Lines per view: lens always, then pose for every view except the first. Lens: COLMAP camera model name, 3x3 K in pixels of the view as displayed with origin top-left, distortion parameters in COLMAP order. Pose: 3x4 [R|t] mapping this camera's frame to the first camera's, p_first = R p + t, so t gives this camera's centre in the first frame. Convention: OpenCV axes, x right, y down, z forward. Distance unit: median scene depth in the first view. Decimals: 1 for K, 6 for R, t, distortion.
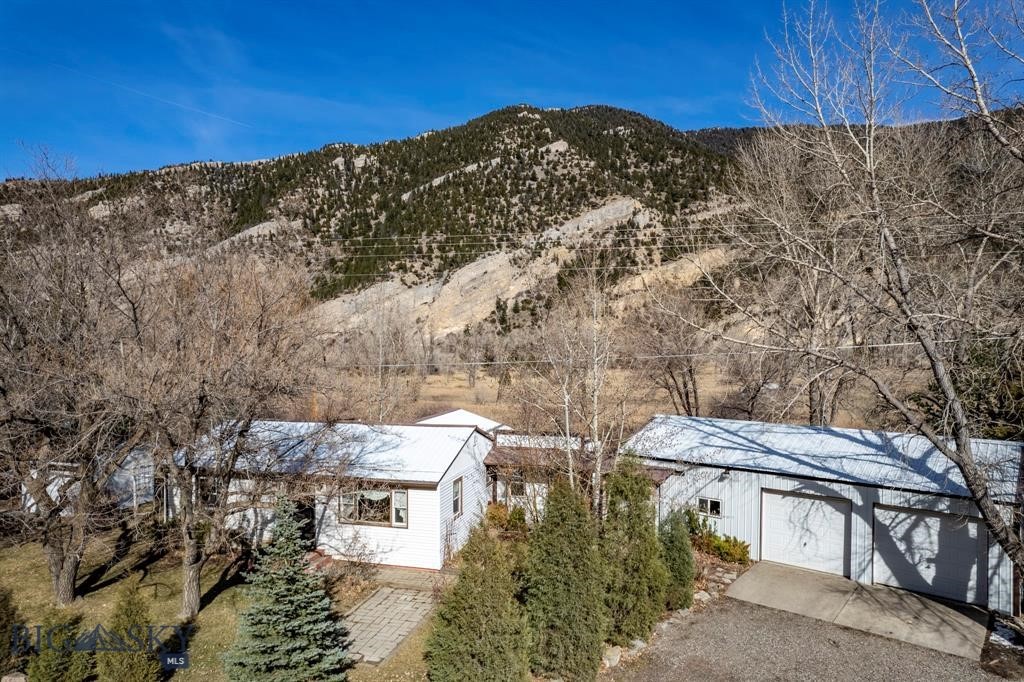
lens RADIAL K [[655.6, 0, 516.4], [0, 655.6, 351.2], [0, 0, 1]] dist [-0.078654, 0.071549]
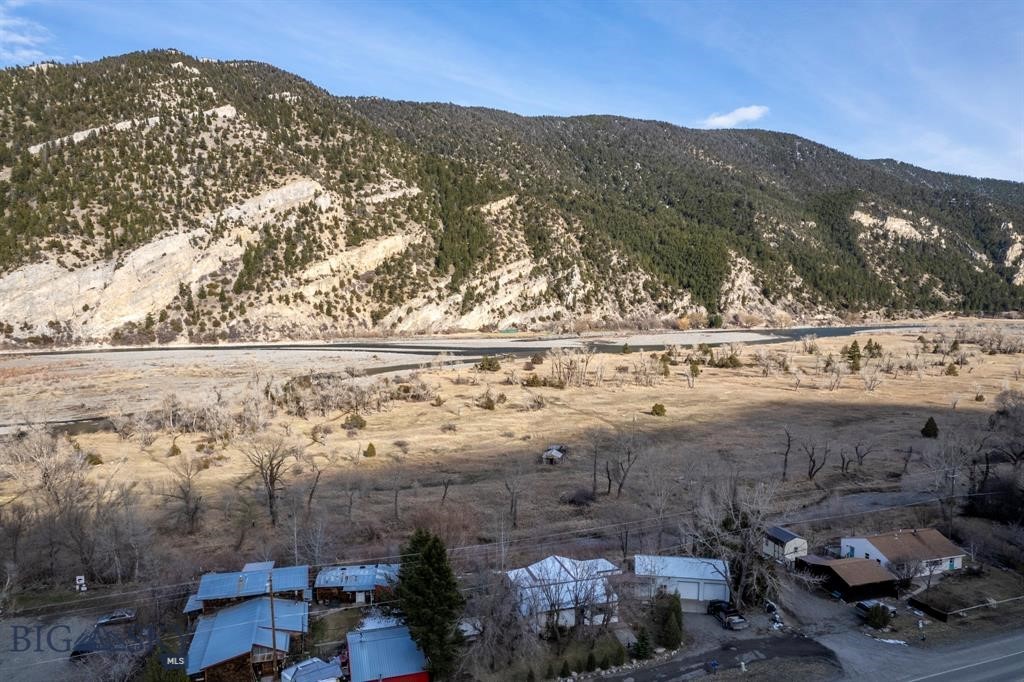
lens RADIAL K [[655.6, 0, 514.2], [0, 655.6, 344.1], [0, 0, 1]] dist [-0.078654, 0.071549]
pose [[0.863315, -0.040953, 0.503002, -0.078056], [0.006746, 0.997549, 0.069640, -0.049085], [-0.504621, -0.056728, 0.861475, -0.059245]]
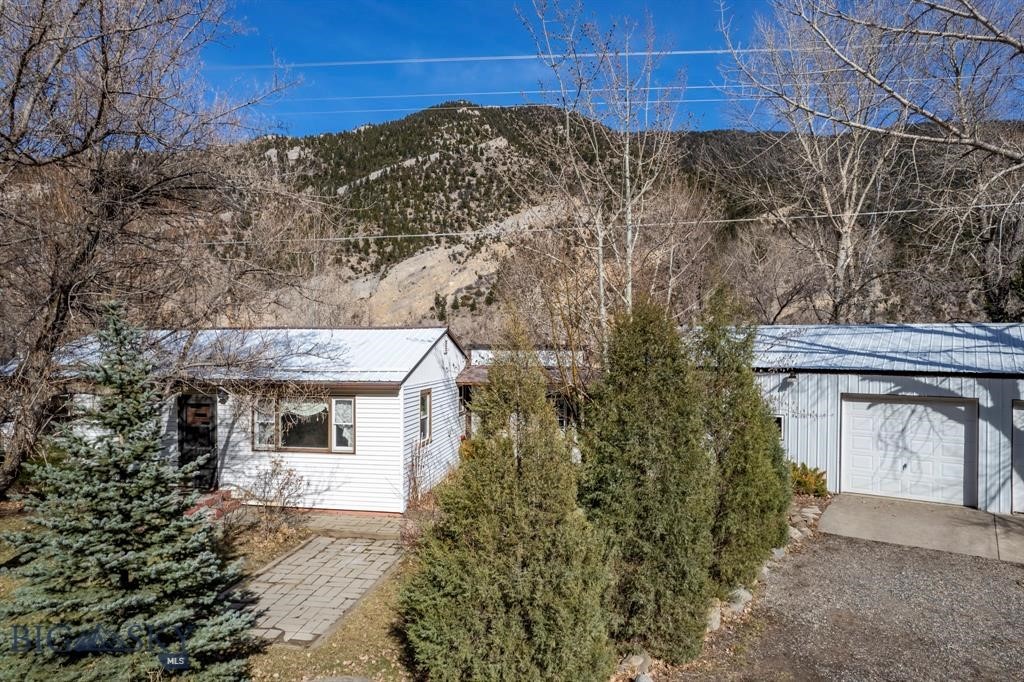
lens RADIAL K [[655.6, 0, 516.4], [0, 655.6, 354.2], [0, 0, 1]] dist [-0.078654, 0.071549]
pose [[0.995537, -0.000709, 0.094373, -0.001988], [0.000354, 0.999993, 0.003775, 0.005216], [-0.094375, -0.003724, 0.995530, 0.009616]]
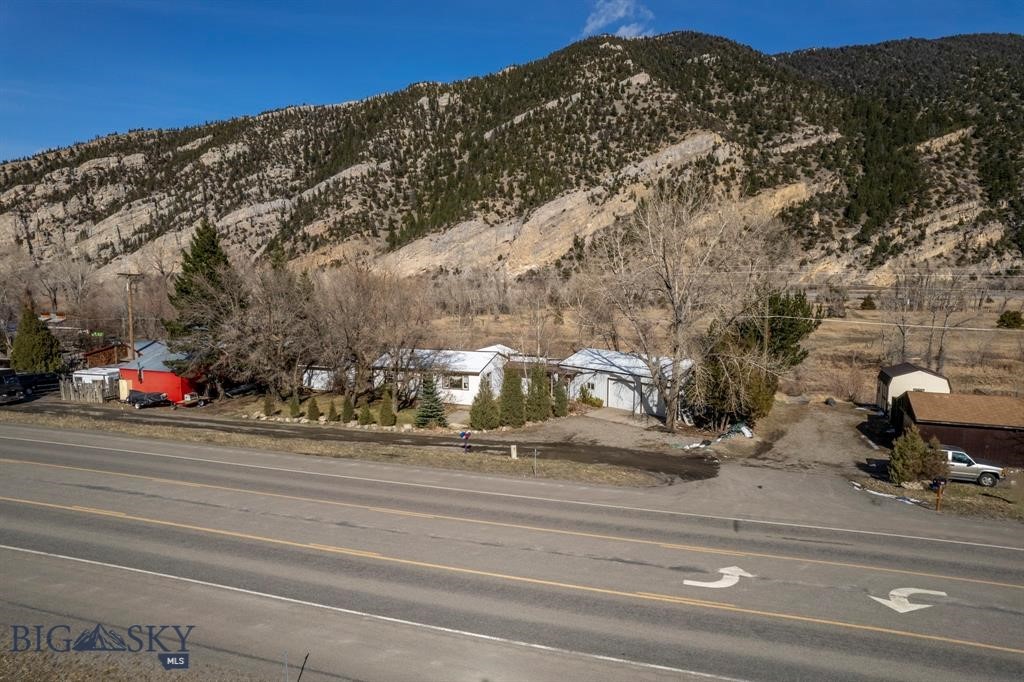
lens RADIAL K [[655.6, 0, 516.3], [0, 655.6, 347.2], [0, 0, 1]] dist [-0.078654, 0.071549]
pose [[0.991792, 0.011952, -0.127304, 0.011154], [0.000466, 0.995277, 0.097071, -0.004865], [0.127863, -0.096333, 0.987102, -0.048704]]
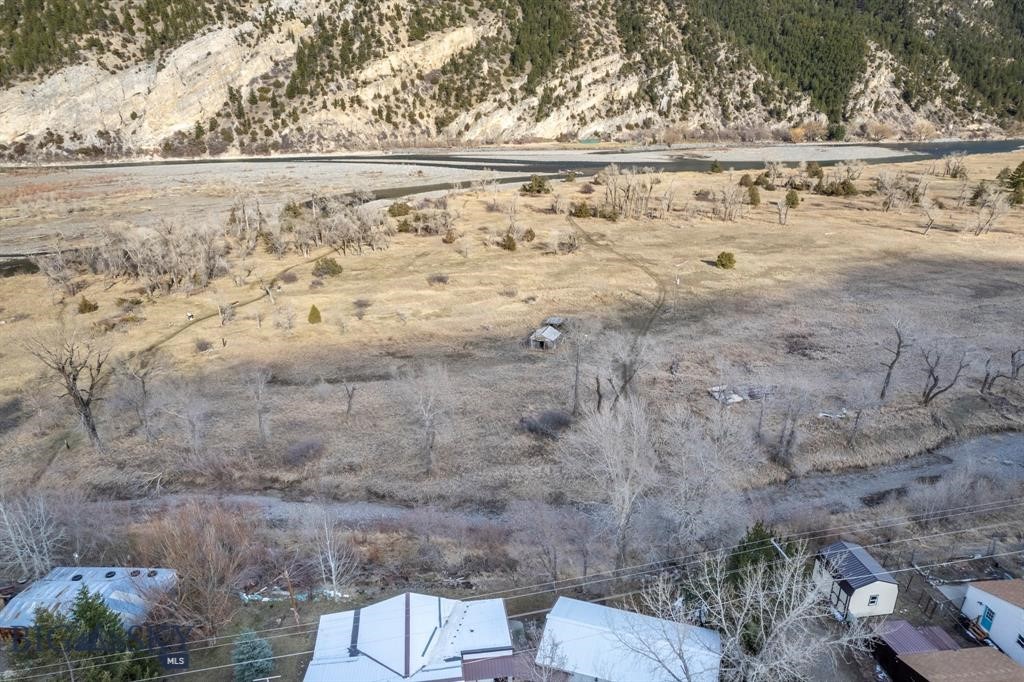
lens RADIAL K [[655.6, 0, 515.0], [0, 655.6, 345.2], [0, 0, 1]] dist [-0.078654, 0.071549]
pose [[0.928941, -0.137650, 0.343689, -0.014972], [0.009250, 0.936653, 0.350135, -0.049304], [-0.370113, -0.322076, 0.871369, -0.010406]]
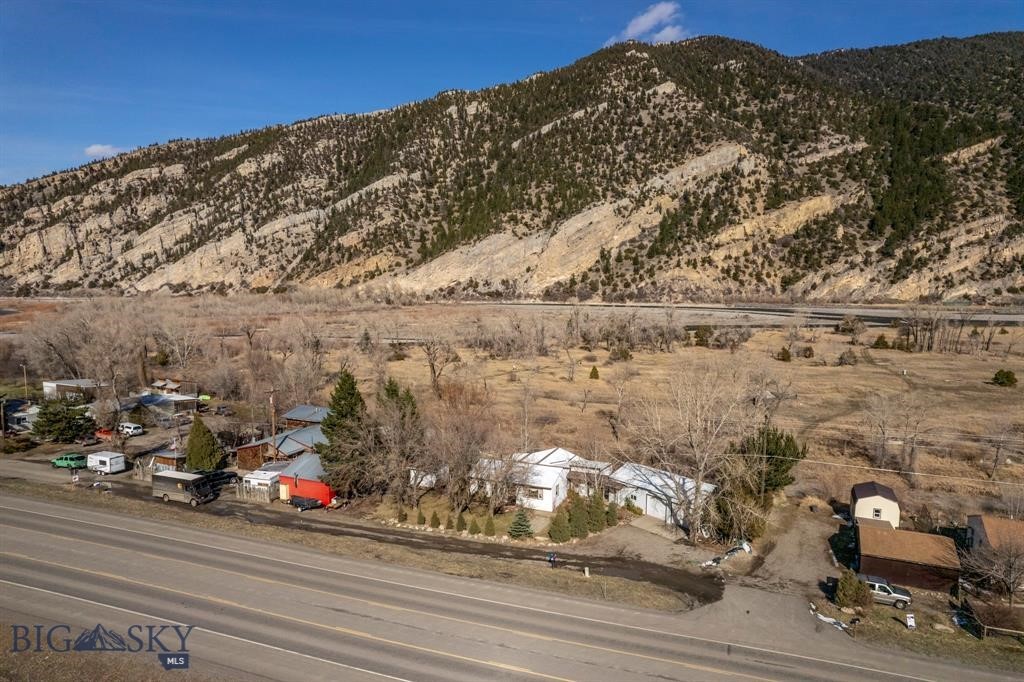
lens RADIAL K [[655.6, 0, 516.2], [0, 655.6, 348.5], [0, 0, 1]] dist [-0.078654, 0.071549]
pose [[0.986615, 0.017563, -0.162119, 0.007856], [-0.000148, 0.994279, 0.106815, -0.029022], [0.163068, -0.105361, 0.980973, -0.075833]]
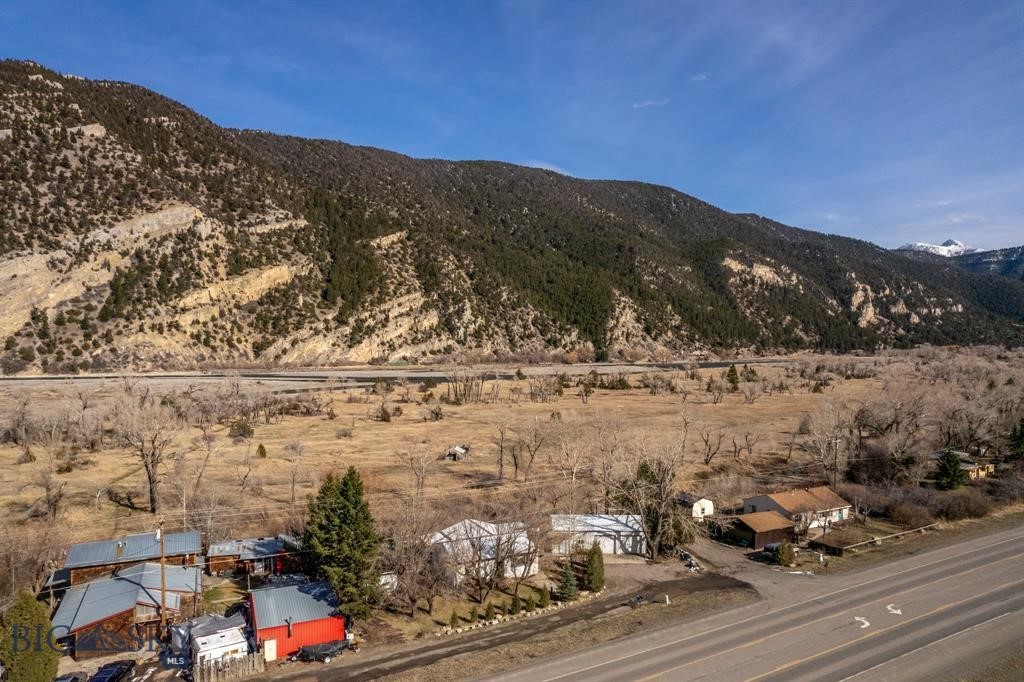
lens RADIAL K [[655.6, 0, 513.6], [0, 655.6, 346.4], [0, 0, 1]] dist [-0.078654, 0.071549]
pose [[0.765355, -0.003803, 0.643597, -0.081690], [0.000558, 0.999986, 0.005244, -0.030835], [-0.643608, -0.003654, 0.765347, -0.055009]]
